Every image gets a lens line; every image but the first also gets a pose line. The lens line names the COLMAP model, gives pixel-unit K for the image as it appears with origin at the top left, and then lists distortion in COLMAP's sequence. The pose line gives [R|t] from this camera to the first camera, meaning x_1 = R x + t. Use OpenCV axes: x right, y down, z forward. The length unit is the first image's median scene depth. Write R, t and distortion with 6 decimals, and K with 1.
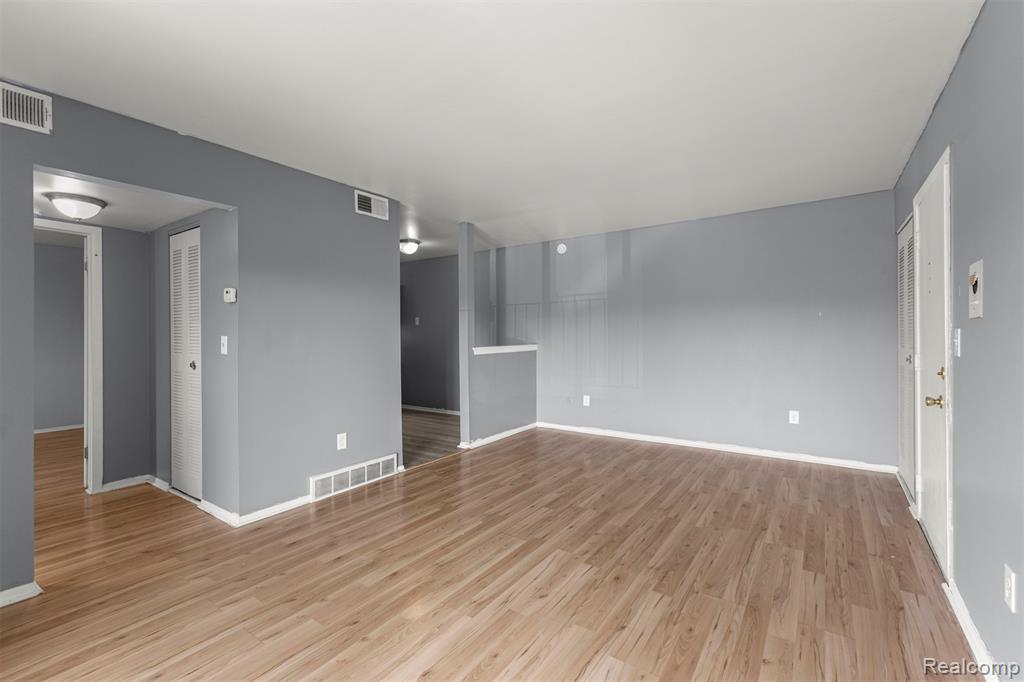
lens RADIAL K [[441.9, 0, 513.9], [0, 441.9, 338.7], [0, 0, 1]] dist [0.004225, -0.002073]
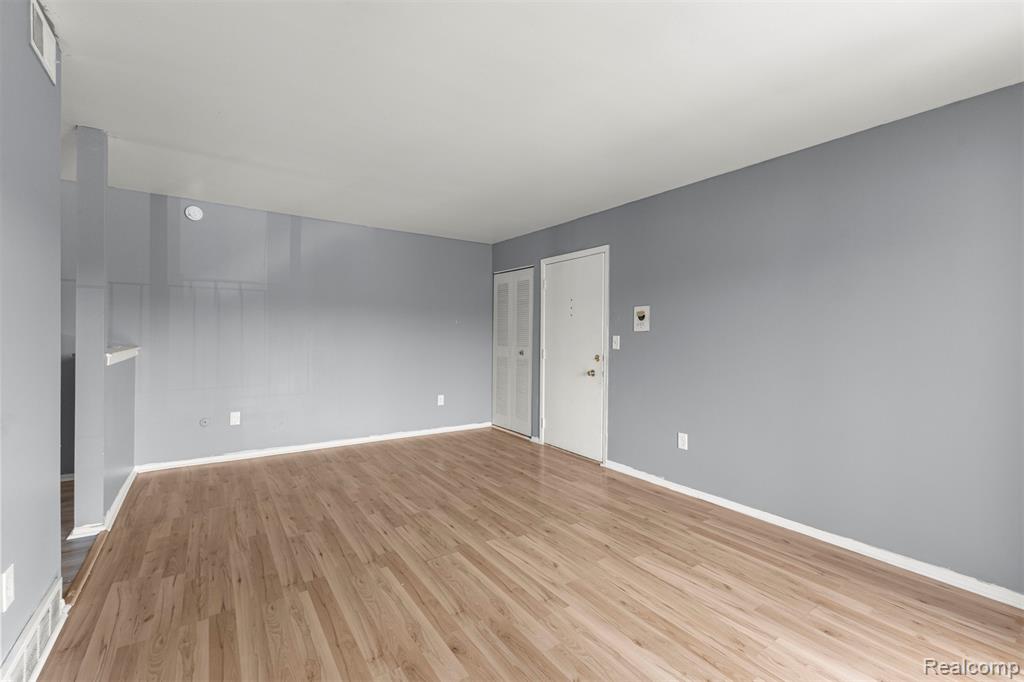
lens RADIAL K [[441.9, 0, 515.5], [0, 441.9, 338.5], [0, 0, 1]] dist [0.004225, -0.002073]
pose [[0.338959, 0.006893, 0.940776, -0.775900], [-0.003956, 0.999975, -0.005901, 0.003963], [-0.940793, -0.001722, 0.338978, 0.527340]]
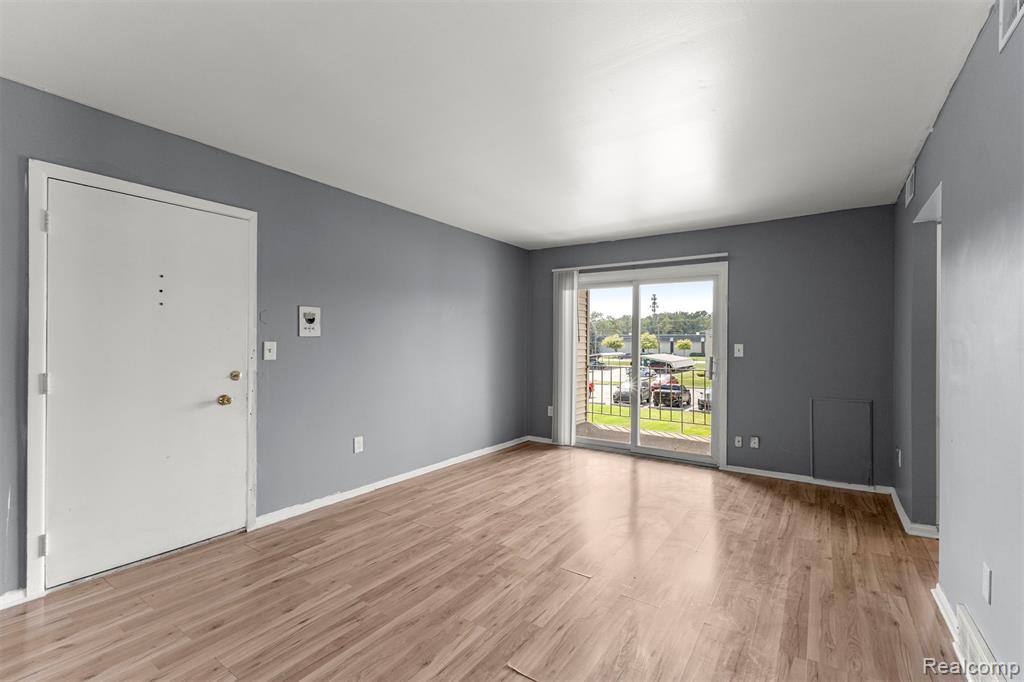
lens RADIAL K [[441.9, 0, 519.0], [0, 441.9, 347.3], [0, 0, 1]] dist [0.004225, -0.002073]
pose [[-0.999739, 0.001600, -0.022789, 0.128137], [0.001177, 0.999827, 0.018549, -0.021915], [0.022815, 0.018517, -0.999568, 1.803776]]
